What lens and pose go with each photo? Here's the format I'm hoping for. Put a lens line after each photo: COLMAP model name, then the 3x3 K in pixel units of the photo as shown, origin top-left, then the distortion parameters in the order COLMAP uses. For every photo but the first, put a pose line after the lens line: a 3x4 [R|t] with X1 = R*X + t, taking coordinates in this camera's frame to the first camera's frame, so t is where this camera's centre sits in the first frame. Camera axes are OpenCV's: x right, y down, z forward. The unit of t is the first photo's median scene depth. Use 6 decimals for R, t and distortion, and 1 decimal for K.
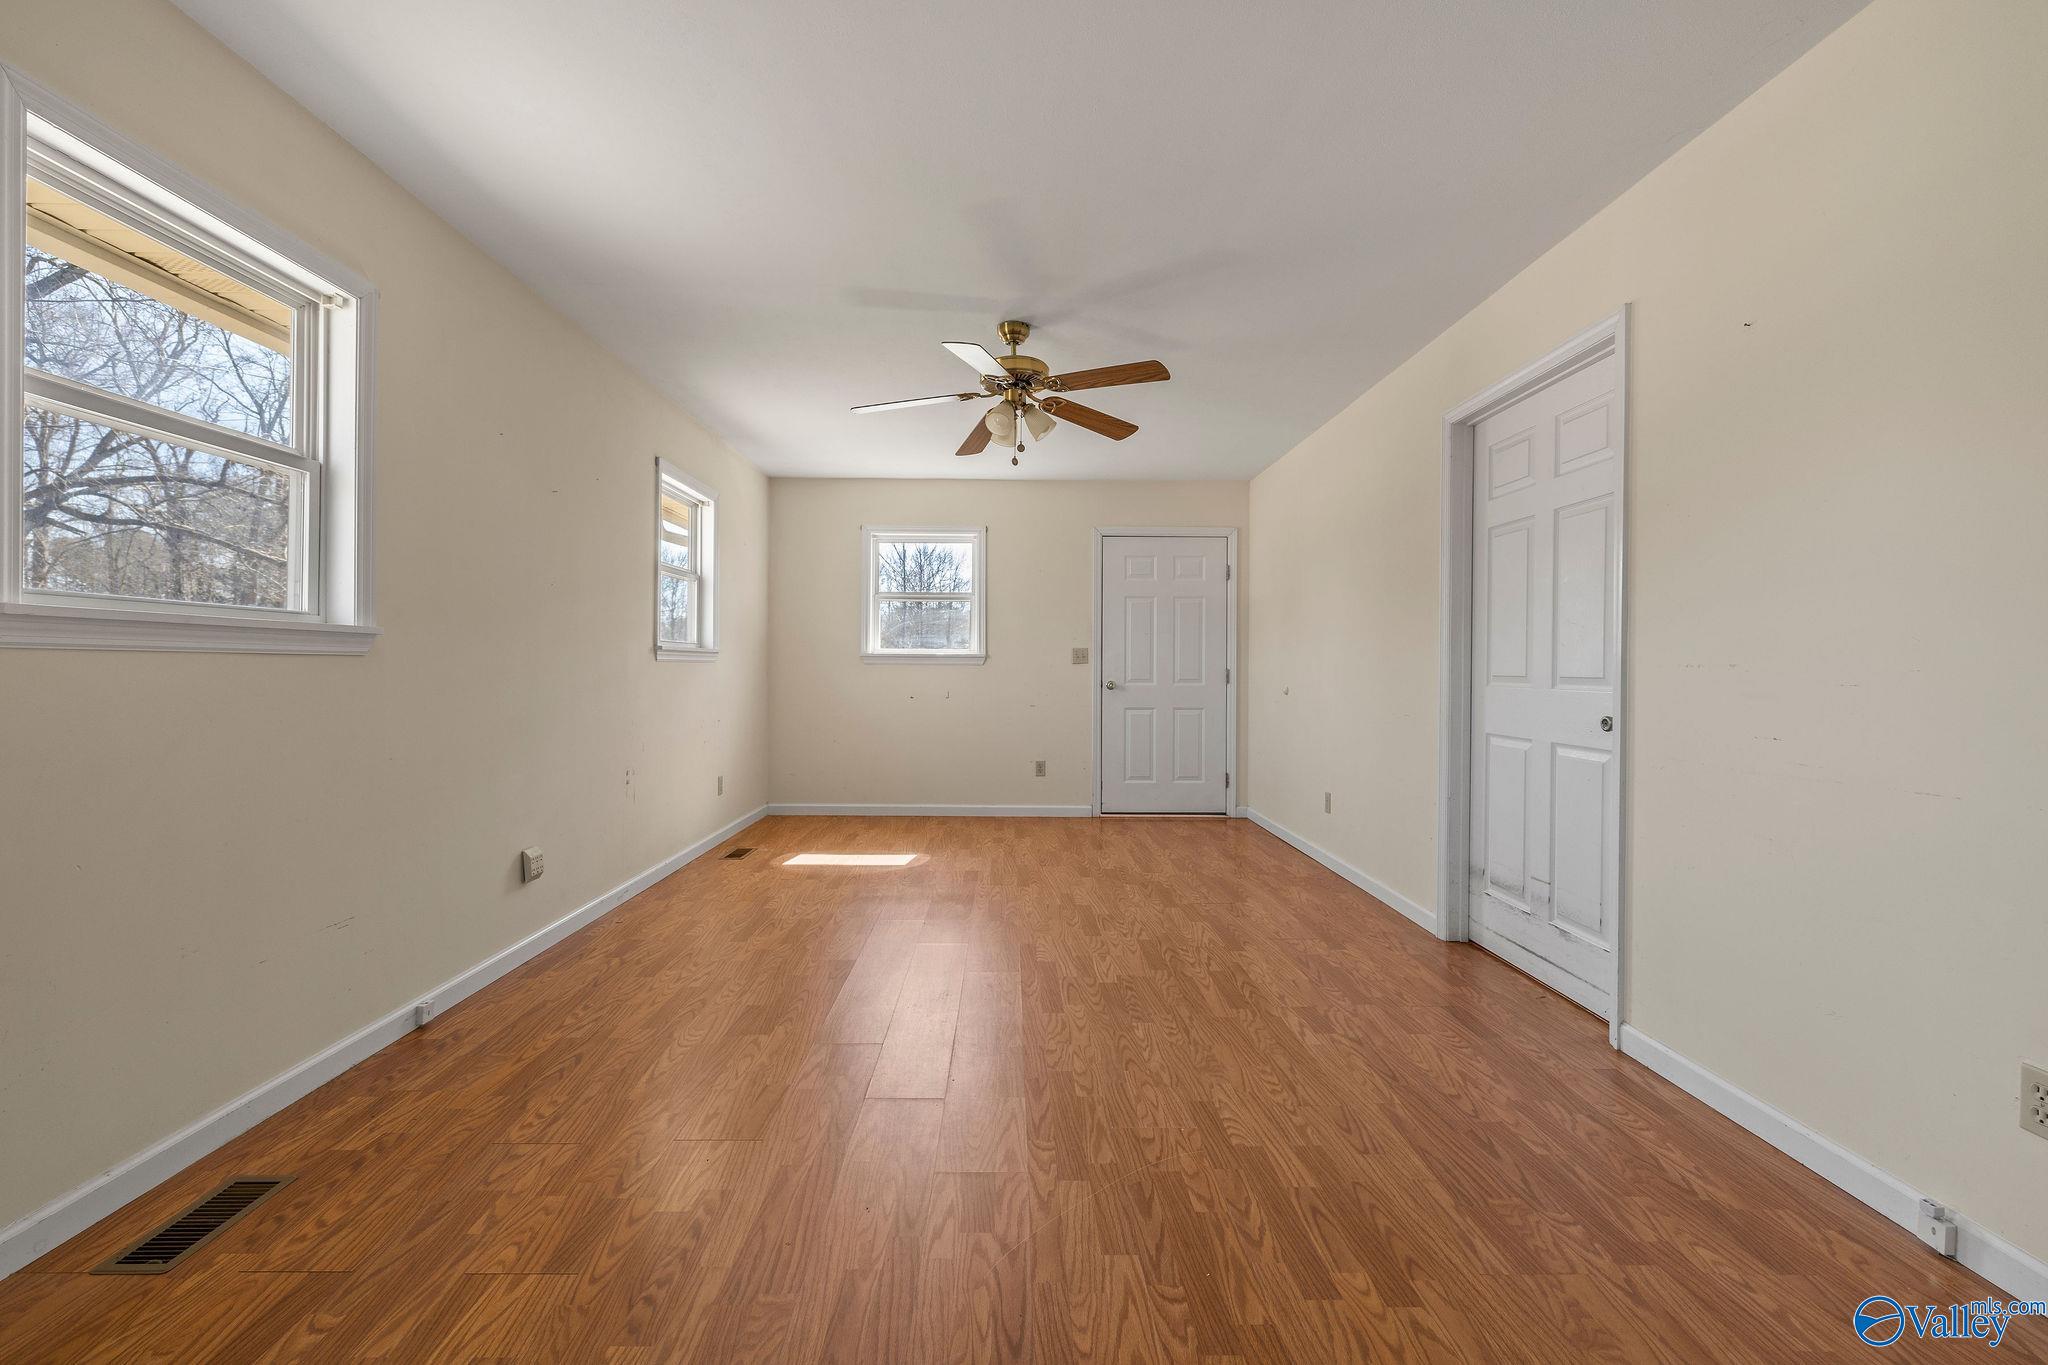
lens RADIAL K [[865.4, 0, 1024.0], [0, 865.4, 682.5], [0, 0, 1]] dist [-0.001286, -0.000289]
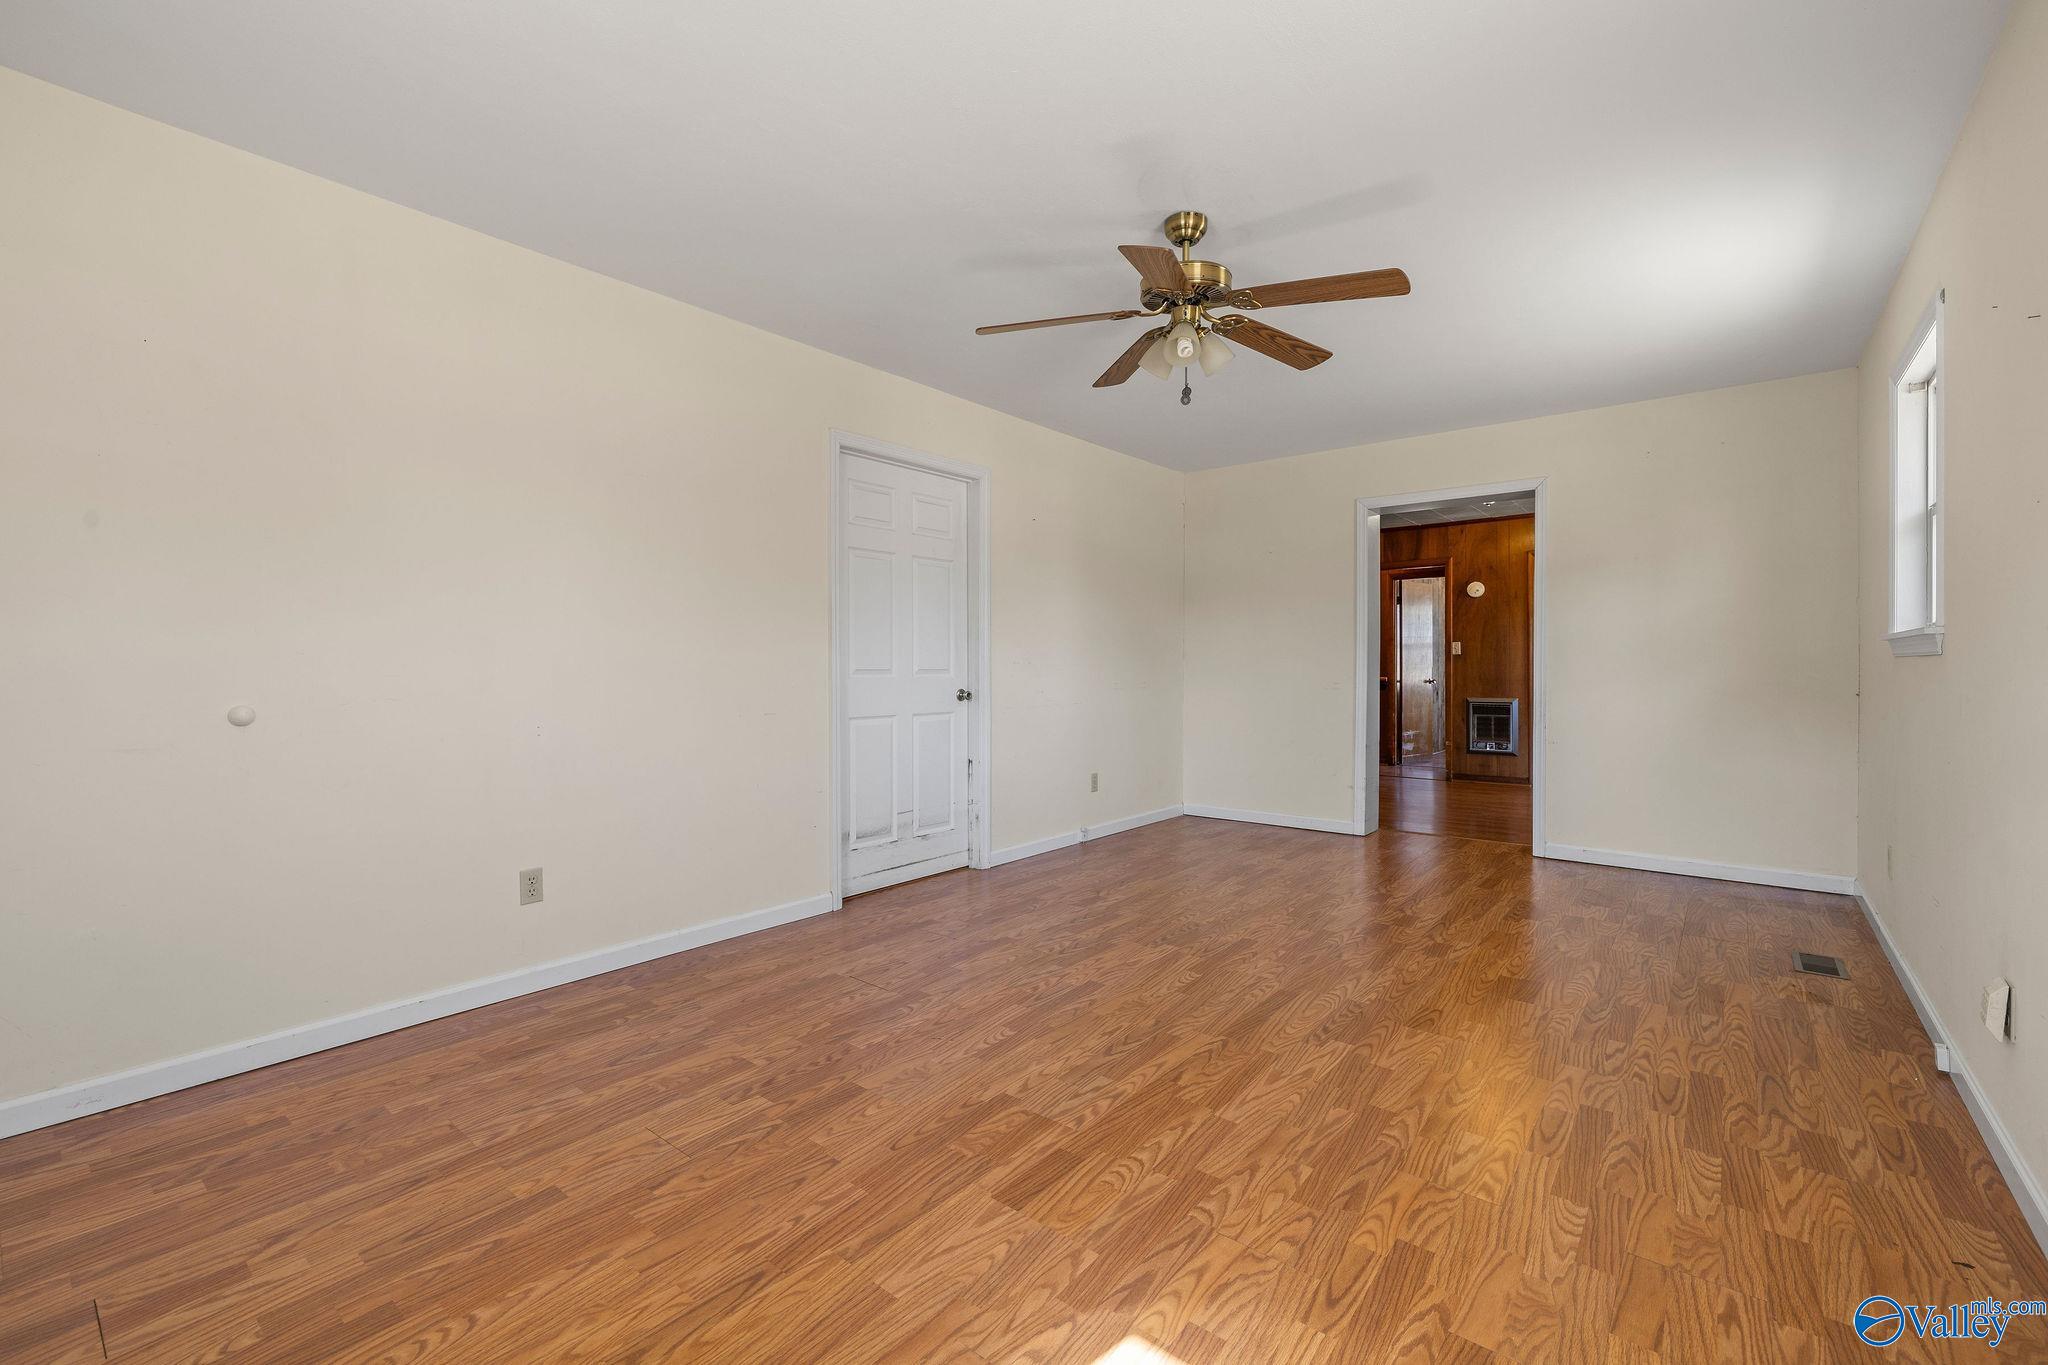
lens RADIAL K [[865.4, 0, 1024.0], [0, 865.4, 682.5], [0, 0, 1]] dist [-0.001286, -0.000289]
pose [[-0.765225, -0.016170, 0.643559, -0.469918], [0.007976, 0.999370, 0.034594, -0.032043], [-0.643713, 0.031605, -0.764614, 1.973950]]
